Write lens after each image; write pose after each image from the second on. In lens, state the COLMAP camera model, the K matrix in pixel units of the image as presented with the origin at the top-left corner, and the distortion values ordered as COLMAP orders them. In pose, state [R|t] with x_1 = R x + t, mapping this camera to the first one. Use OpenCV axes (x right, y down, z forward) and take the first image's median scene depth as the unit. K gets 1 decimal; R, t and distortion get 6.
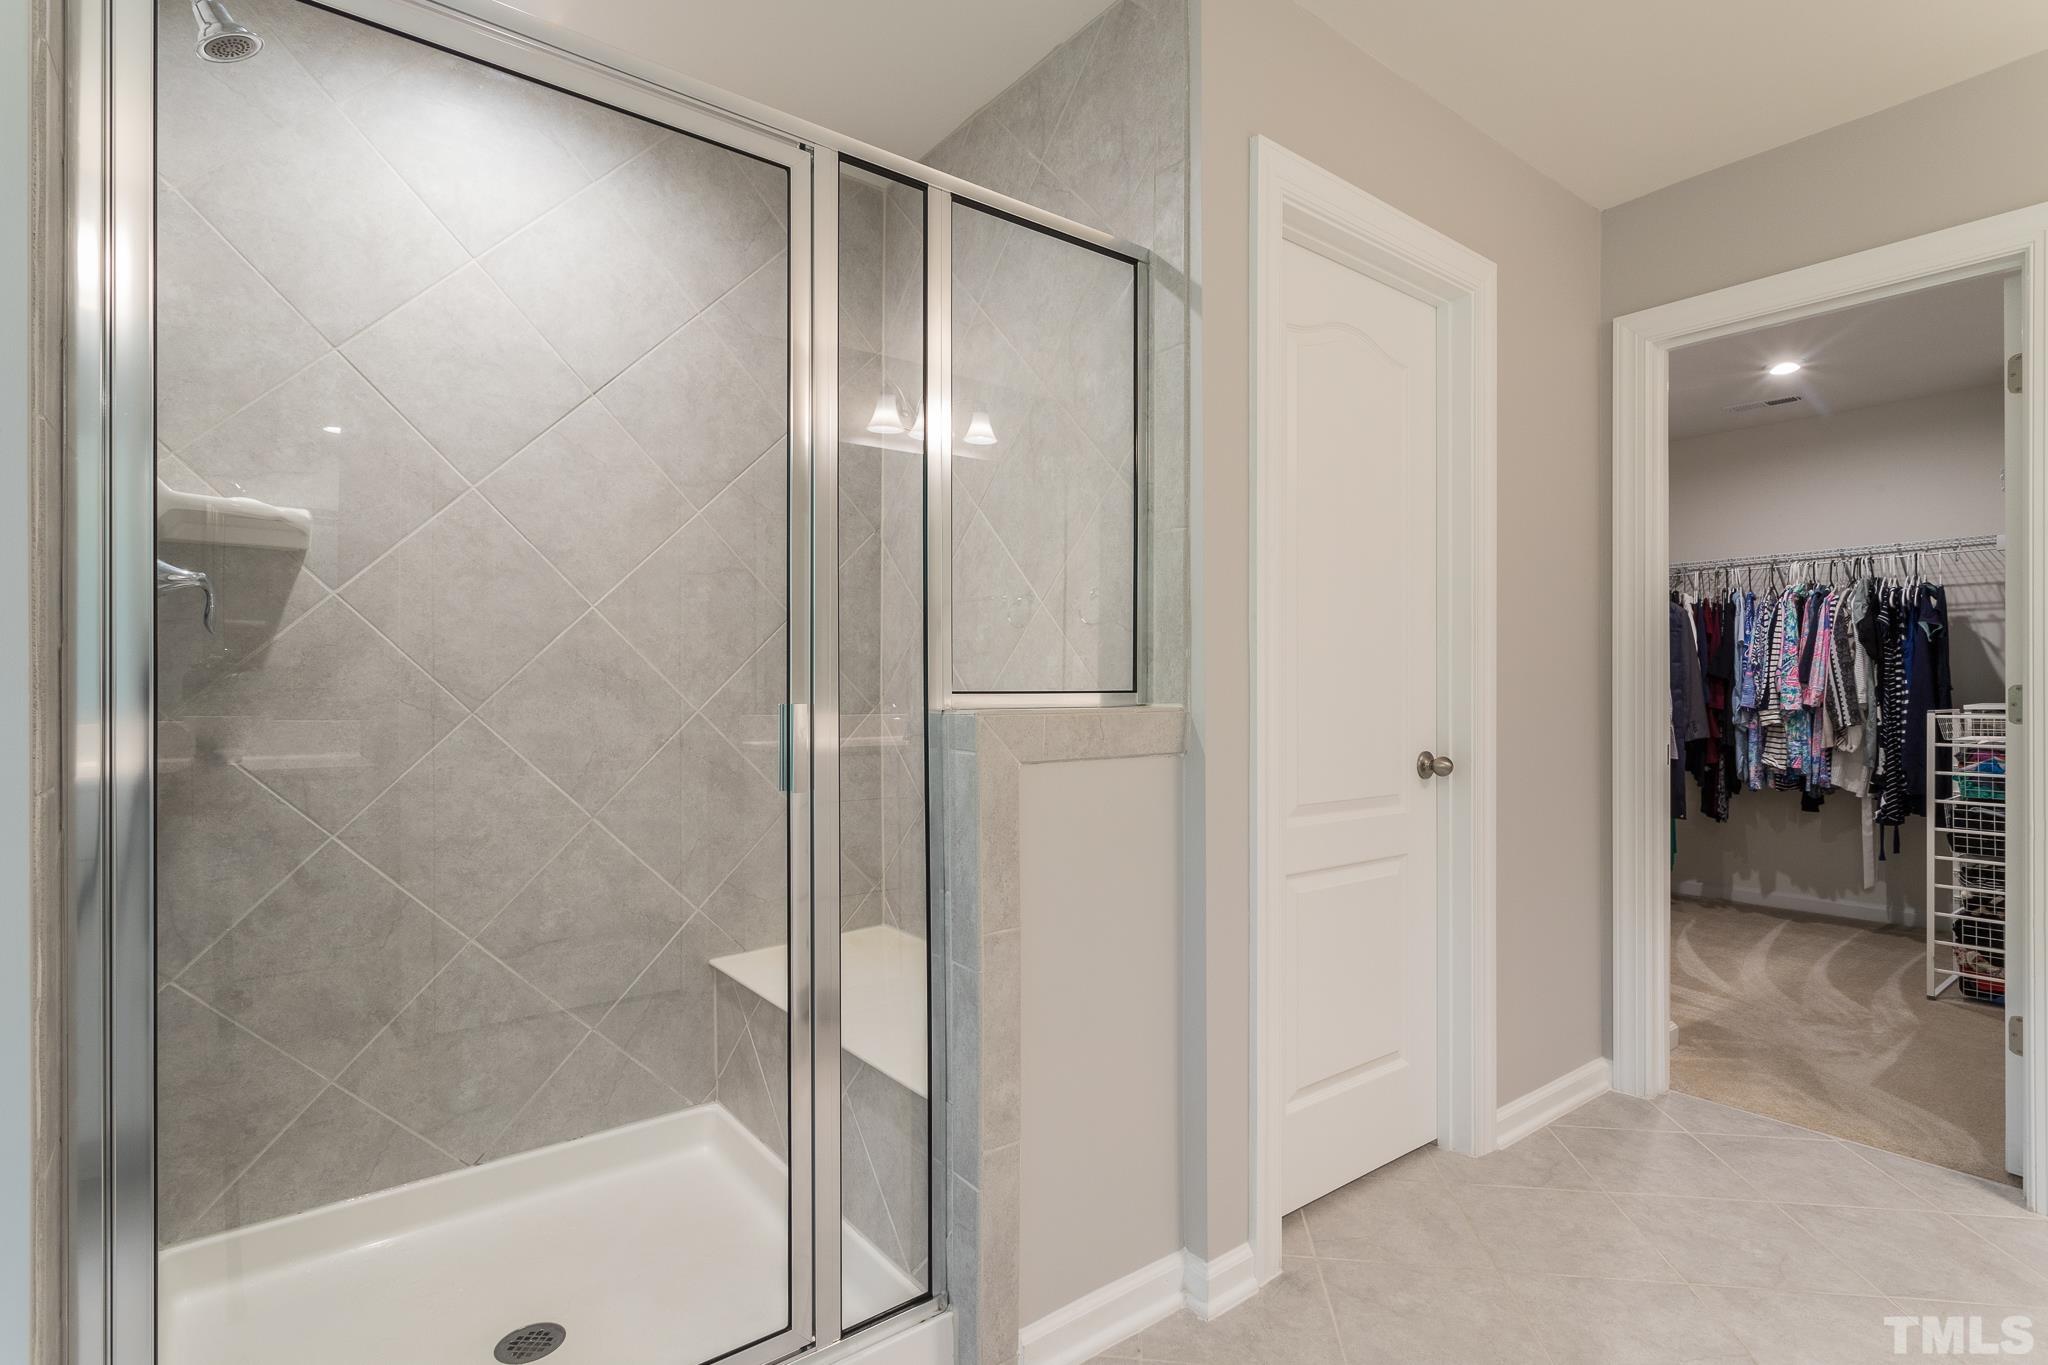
lens RADIAL K [[986.1, 0, 1024.0], [0, 986.1, 682.5], [0, 0, 1]] dist [-0.003800, -0.001036]
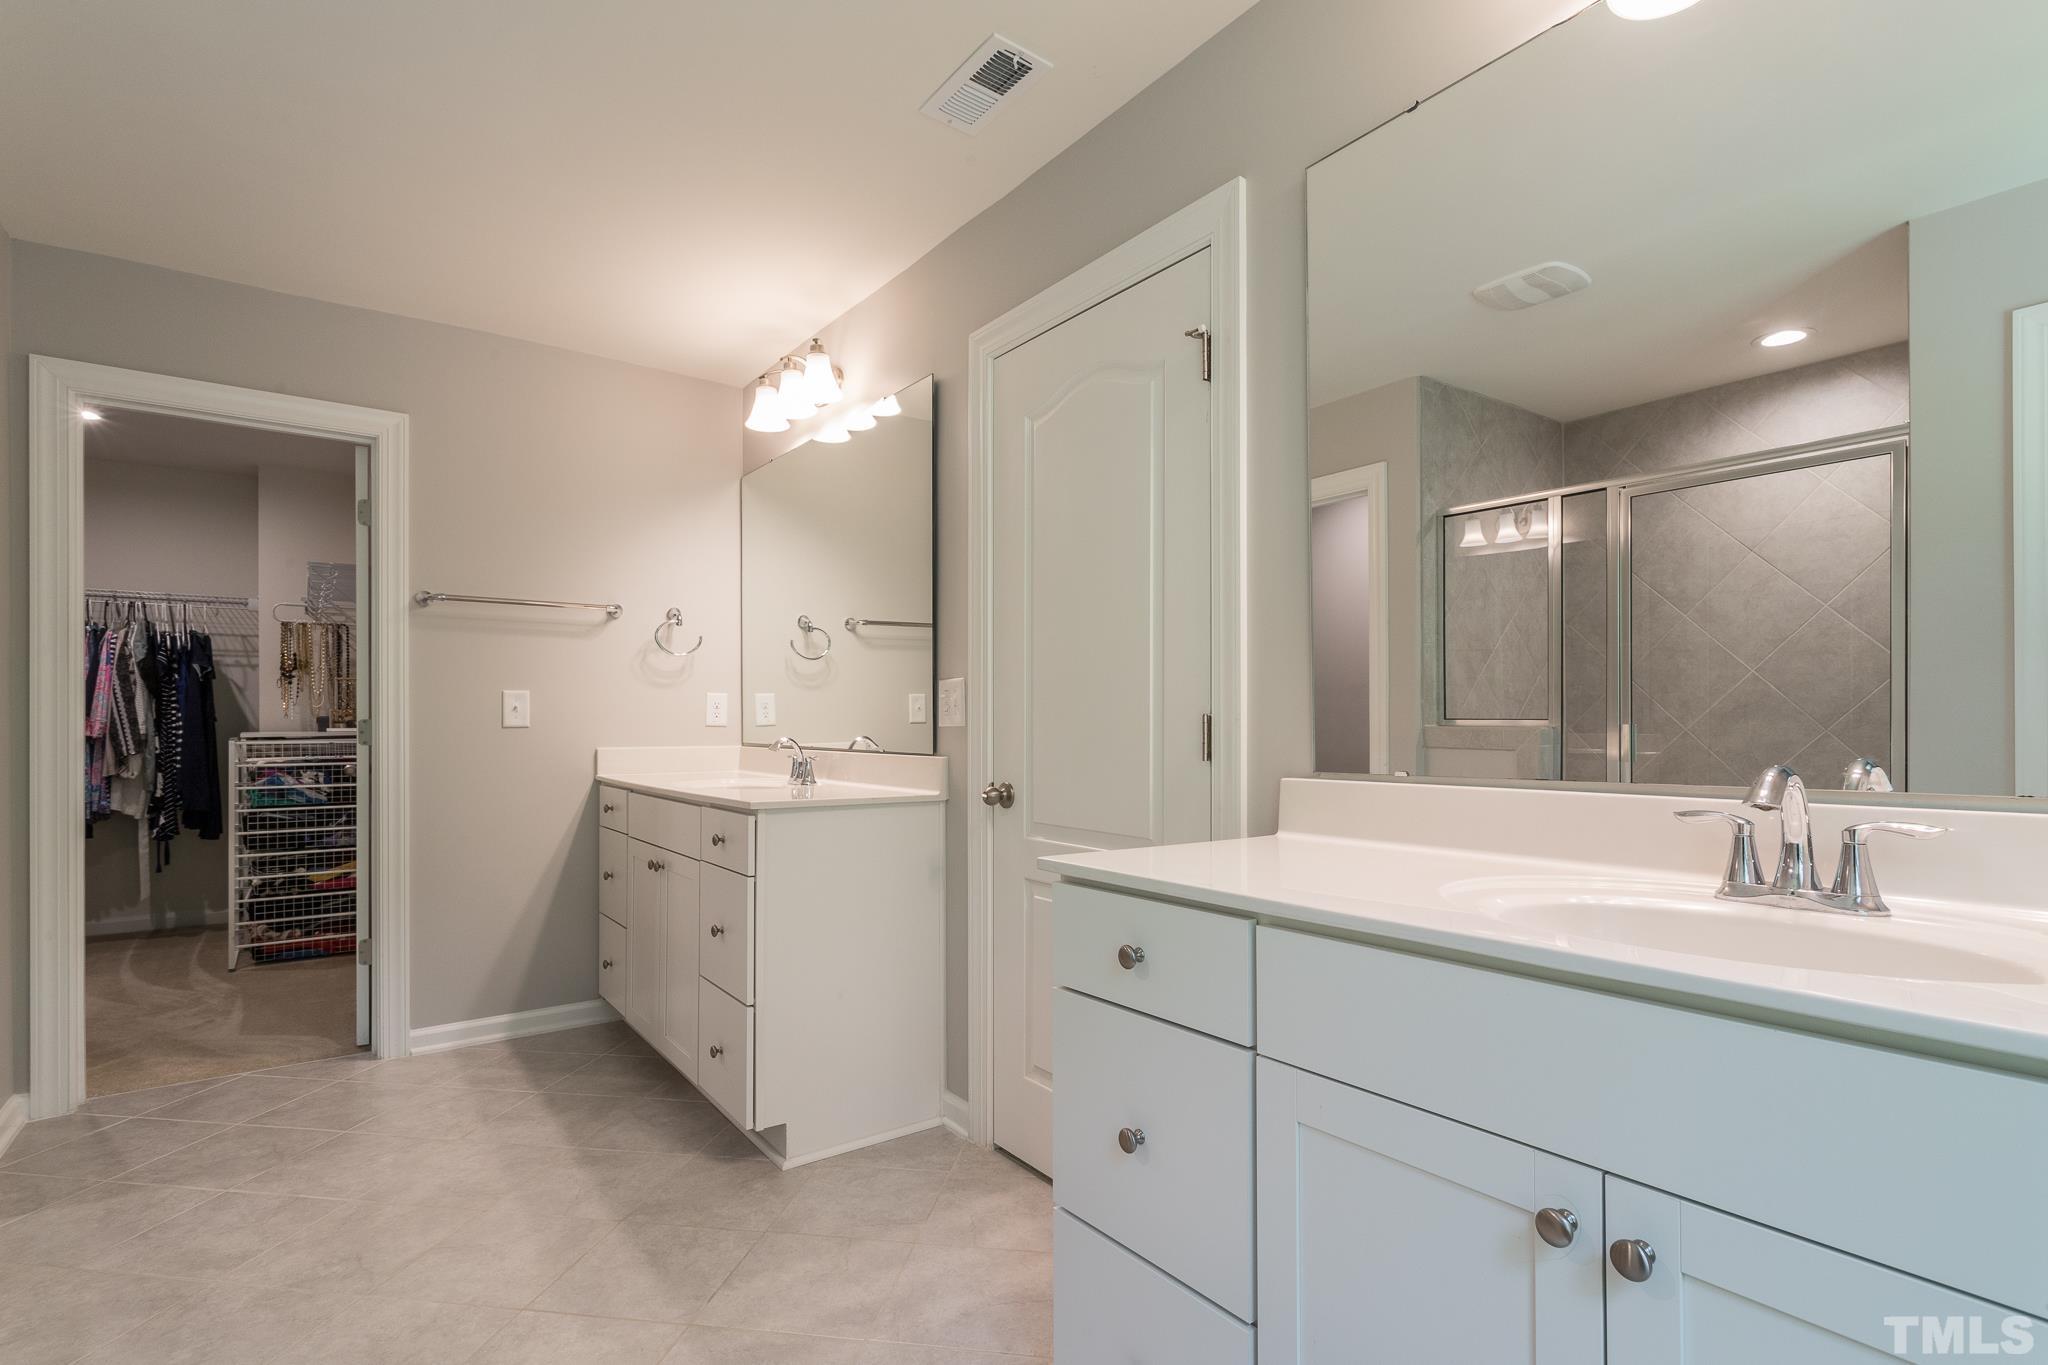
lens RADIAL K [[986.1, 0, 1024.0], [0, 986.1, 682.5], [0, 0, 1]] dist [-0.003800, -0.001036]
pose [[0.027504, 0.034817, 0.999015, -0.233323], [-0.005023, 0.999385, -0.034692, -0.003443], [-0.999609, -0.004064, 0.027662, -0.026778]]
